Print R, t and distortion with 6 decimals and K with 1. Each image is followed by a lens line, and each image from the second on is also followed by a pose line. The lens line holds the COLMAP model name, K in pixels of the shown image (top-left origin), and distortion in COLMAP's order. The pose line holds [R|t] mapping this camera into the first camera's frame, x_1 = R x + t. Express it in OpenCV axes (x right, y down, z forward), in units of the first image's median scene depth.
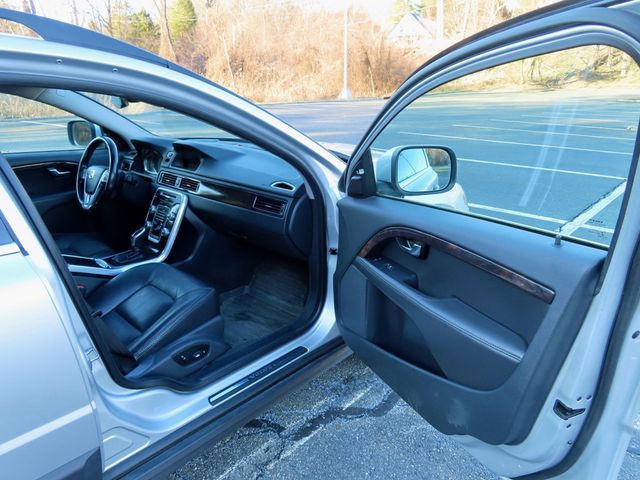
lens RADIAL K [[460.6, 0, 320.0], [0, 460.6, 240.0], [0, 0, 1]] dist [0.000531, -0.002261]
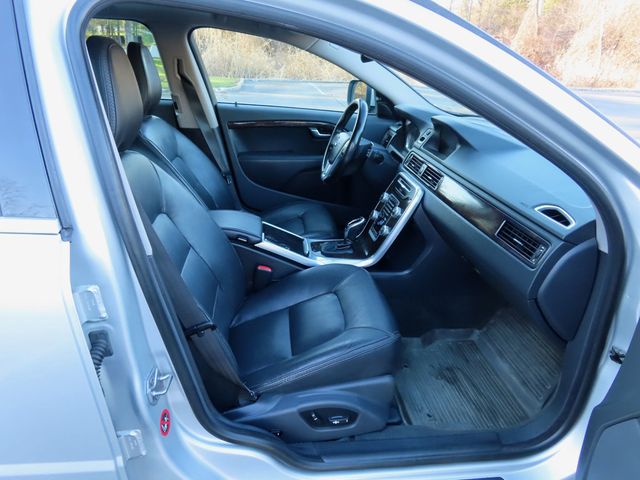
lens RADIAL K [[460.6, 0, 320.0], [0, 460.6, 240.0], [0, 0, 1]] dist [0.000531, -0.002261]
pose [[0.764430, 0.283842, -0.578862, 0.032129], [-0.256253, 0.957666, 0.131186, -0.075489], [0.591592, 0.048052, 0.804804, 0.315950]]
